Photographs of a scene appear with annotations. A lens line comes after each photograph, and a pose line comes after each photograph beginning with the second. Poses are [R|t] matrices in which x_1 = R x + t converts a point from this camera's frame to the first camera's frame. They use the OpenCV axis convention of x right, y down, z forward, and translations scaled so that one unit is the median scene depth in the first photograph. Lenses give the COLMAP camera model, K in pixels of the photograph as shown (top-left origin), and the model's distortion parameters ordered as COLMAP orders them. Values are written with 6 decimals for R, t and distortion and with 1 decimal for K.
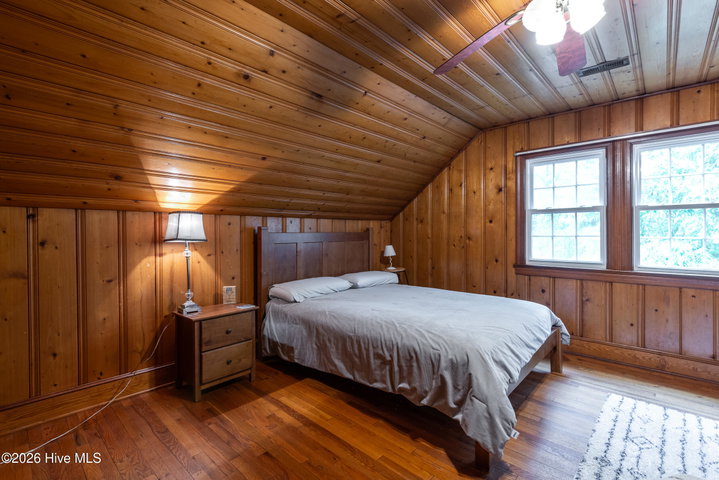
lens RADIAL K [[329.1, 0, 358.3], [0, 329.1, 235.2], [0, 0, 1]] dist [-0.000632, -0.000437]
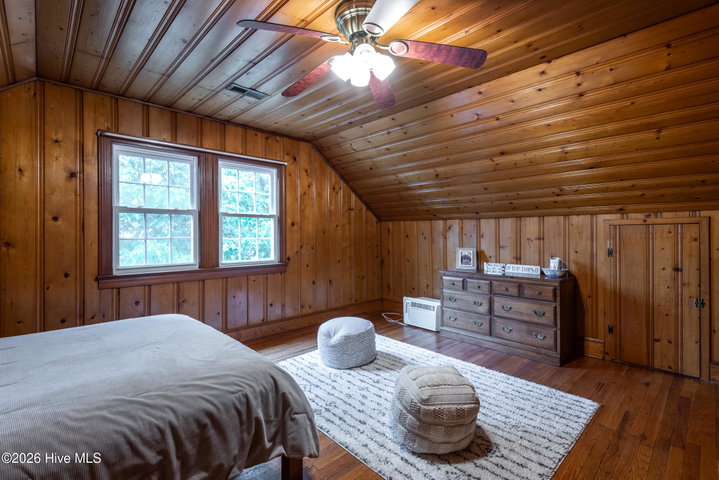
lens RADIAL K [[329.1, 0, 358.3], [0, 329.1, 235.2], [0, 0, 1]] dist [-0.000632, -0.000437]
pose [[0.055764, 0.000455, 0.998444, -0.289112], [0.012515, 0.999921, -0.001155, 0.000983], [-0.998366, 0.012559, 0.055754, 0.409821]]
